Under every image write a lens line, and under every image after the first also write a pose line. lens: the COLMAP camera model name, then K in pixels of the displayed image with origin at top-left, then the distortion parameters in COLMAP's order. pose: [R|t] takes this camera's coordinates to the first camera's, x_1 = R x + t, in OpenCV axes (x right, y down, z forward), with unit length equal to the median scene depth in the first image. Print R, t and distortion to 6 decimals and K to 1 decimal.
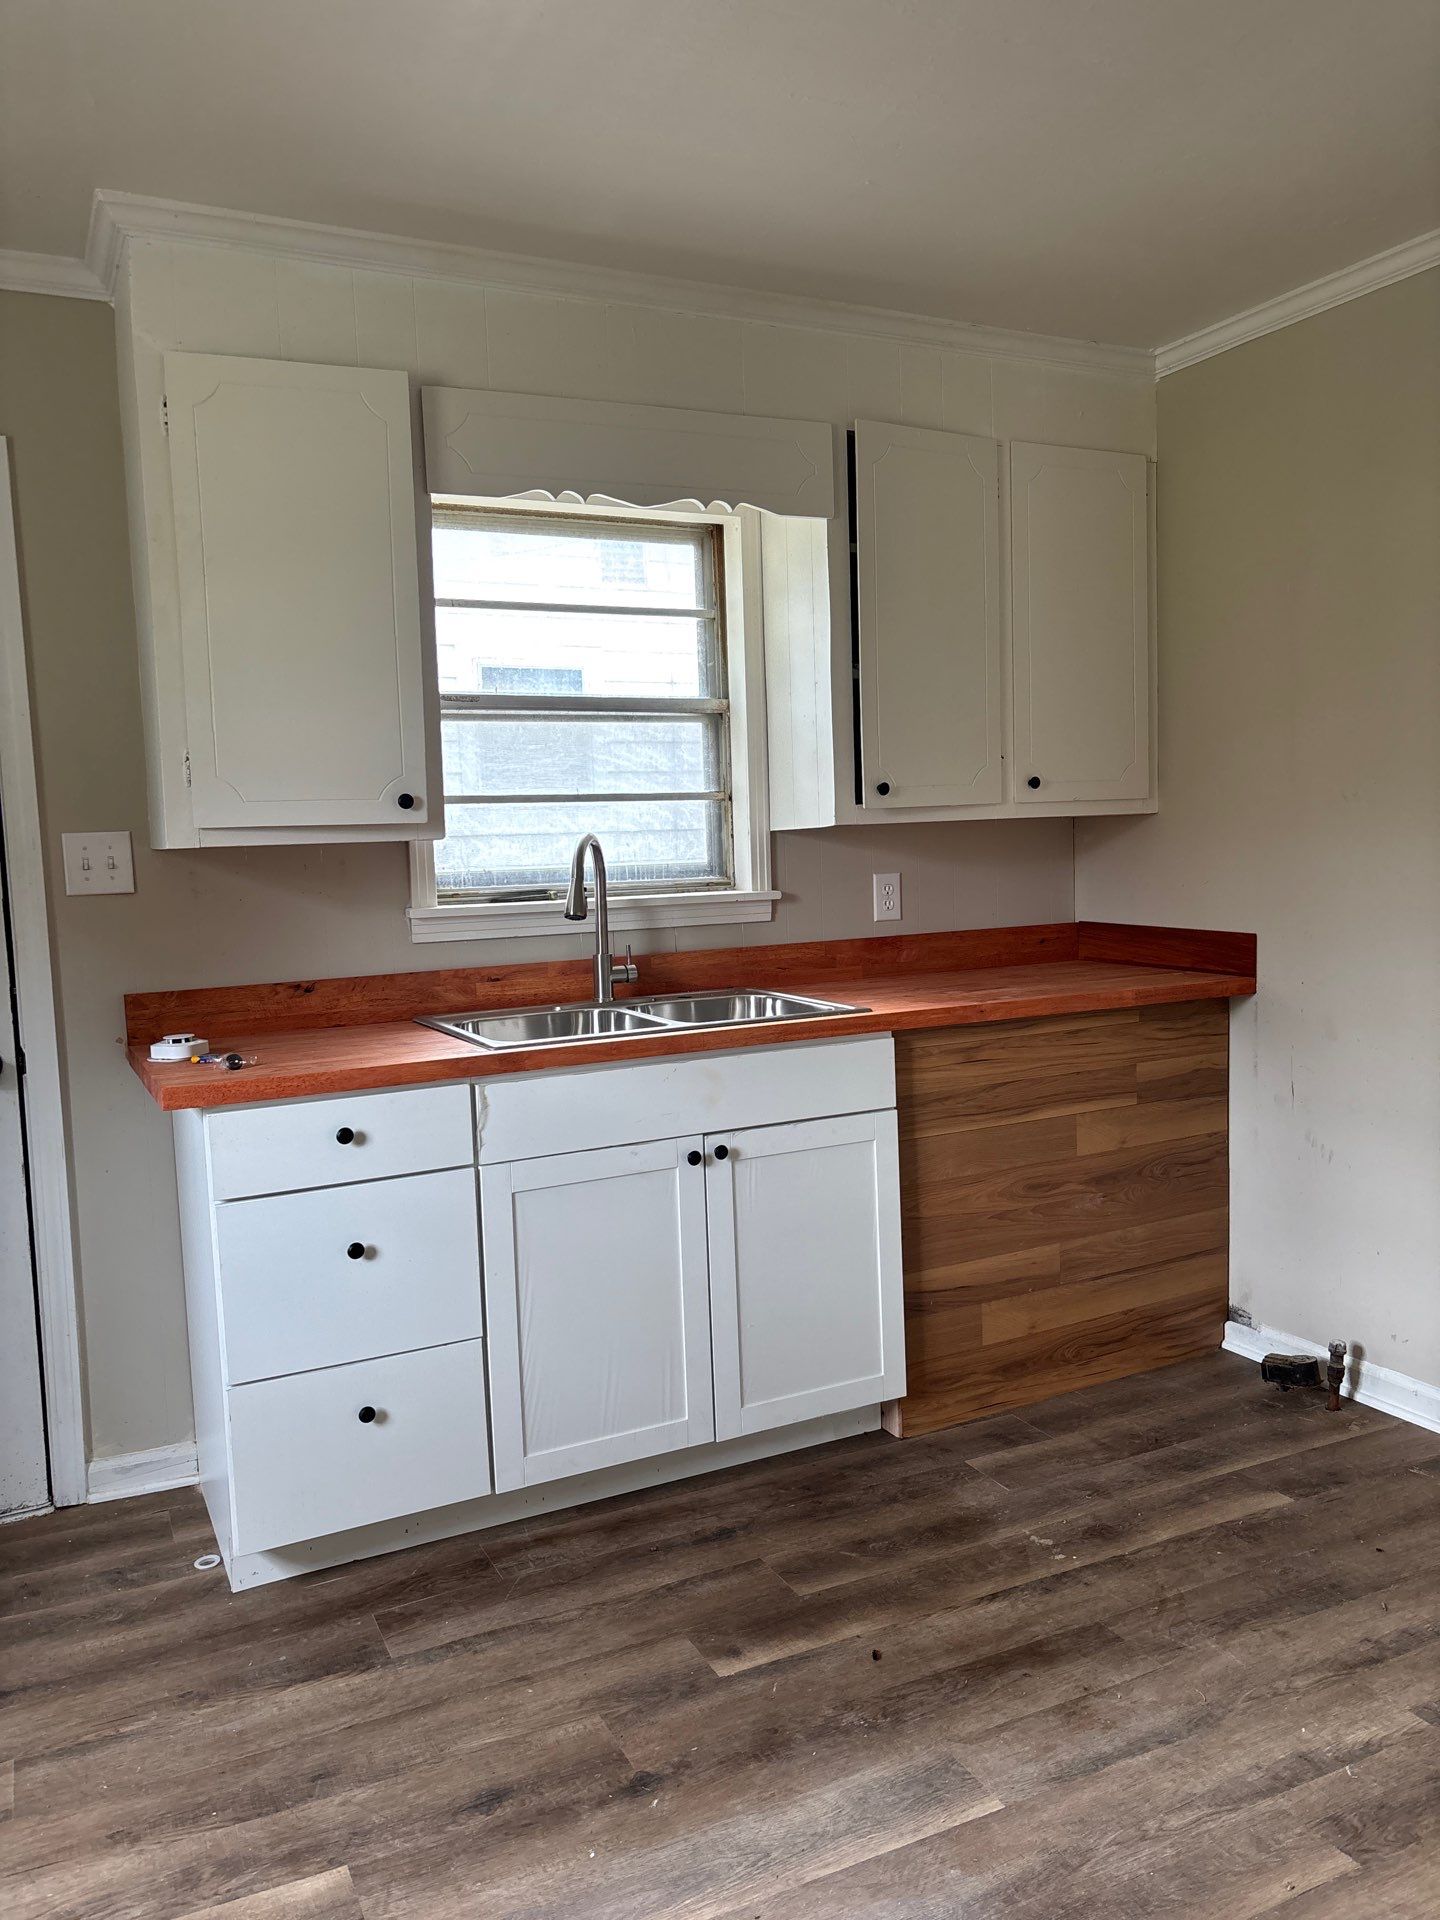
lens RADIAL K [[1457.7, 0, 725.2], [0, 1457.7, 965.0], [0, 0, 1]] dist [0.054042, -0.054327]
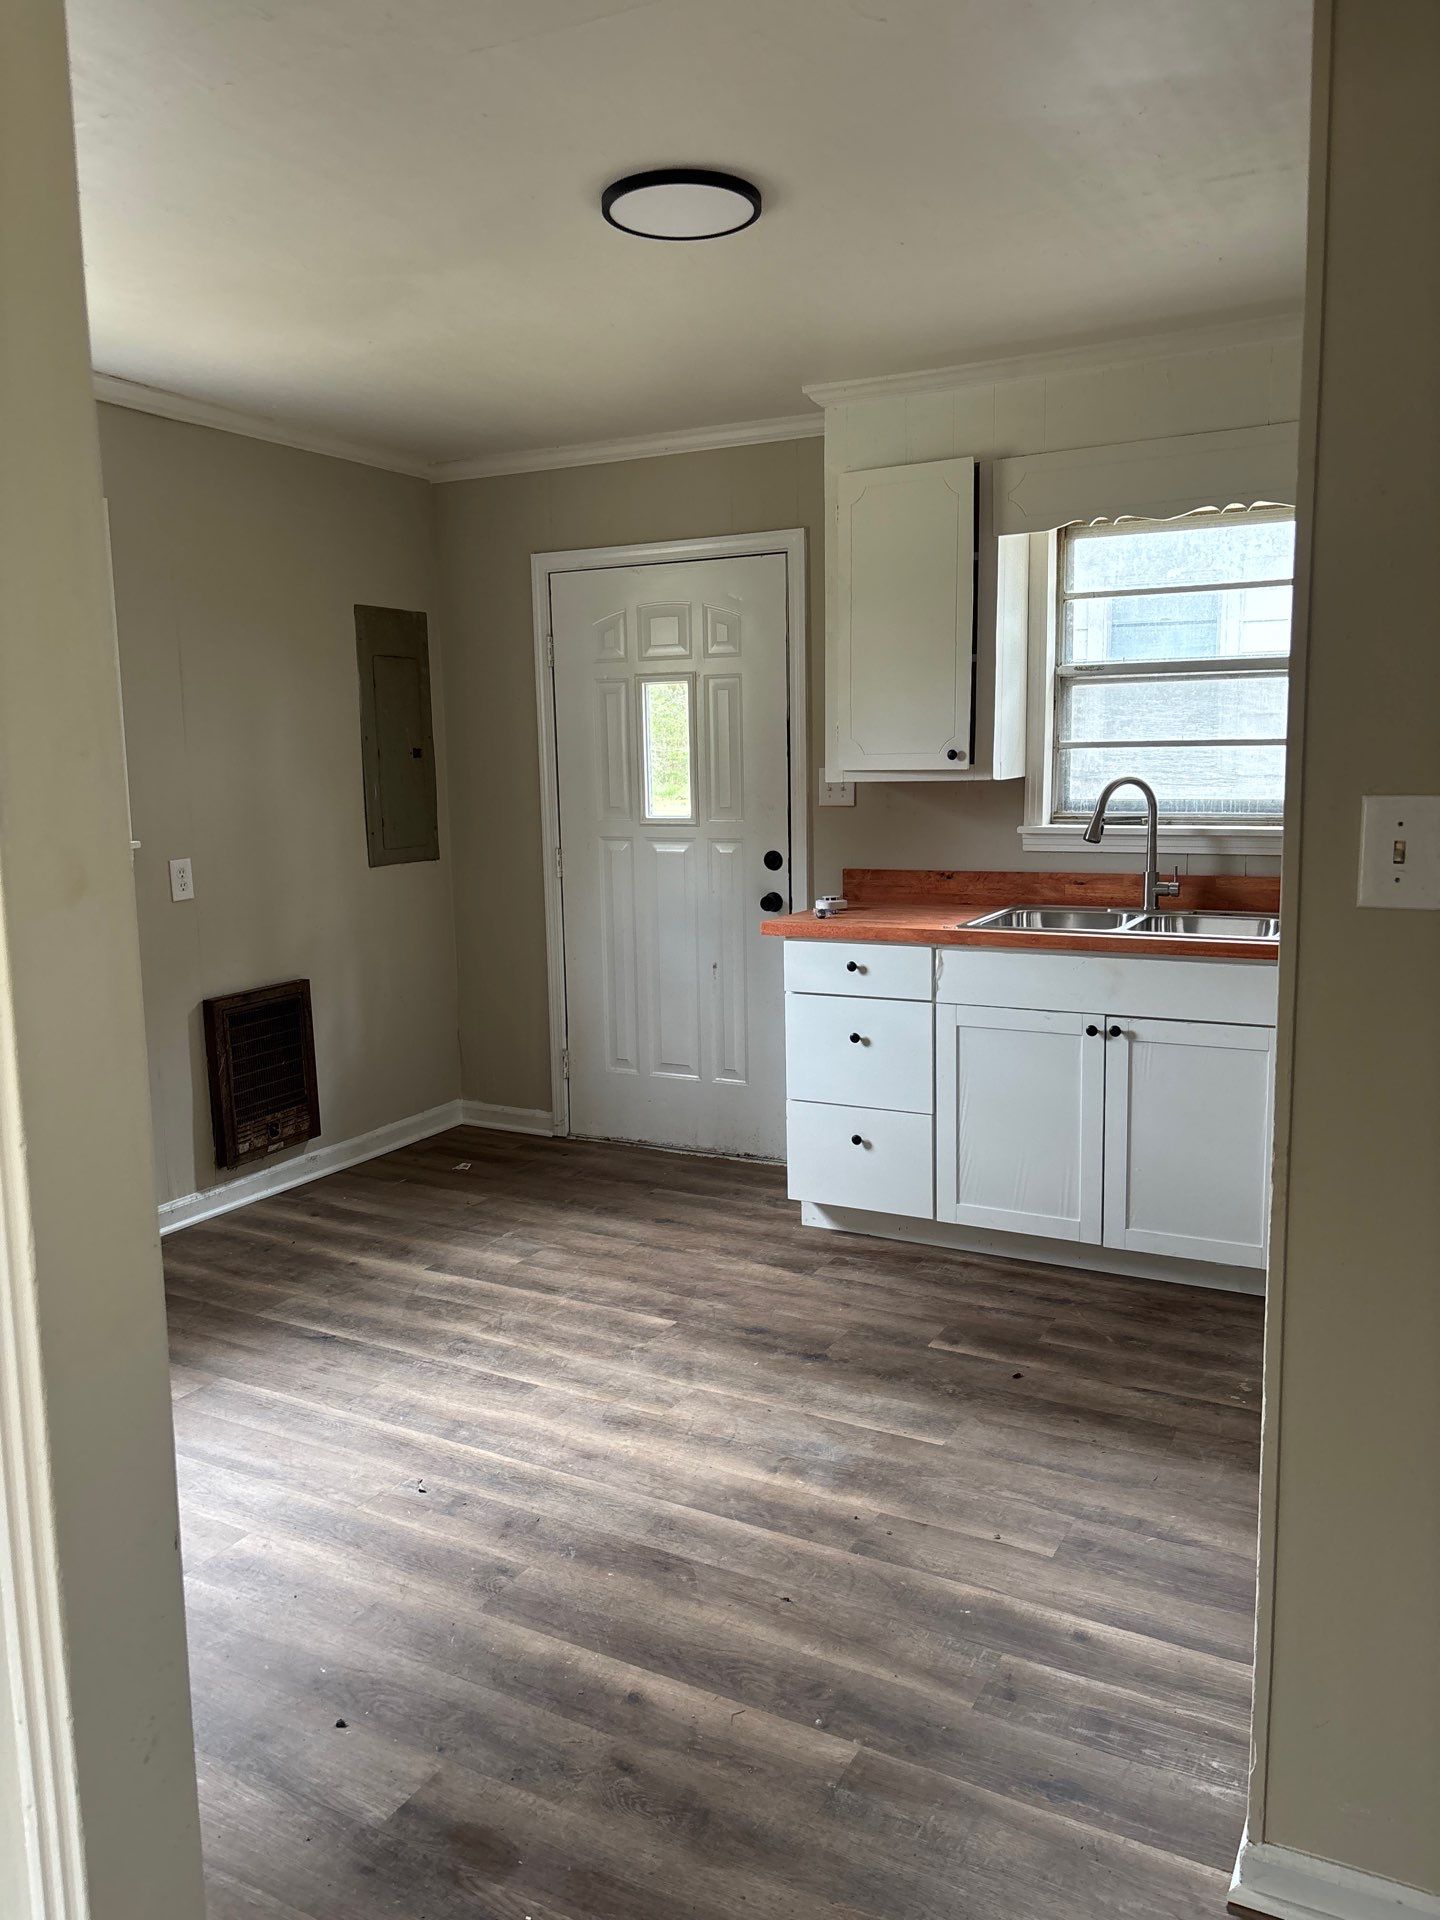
lens RADIAL K [[1457.7, 0, 717.3], [0, 1457.7, 955.6], [0, 0, 1]] dist [0.054042, -0.054327]
pose [[0.577327, 0.140229, -0.804381, 0.891660], [-0.073183, 0.990064, 0.120074, -0.073609], [0.813227, -0.010455, 0.581853, -0.053134]]
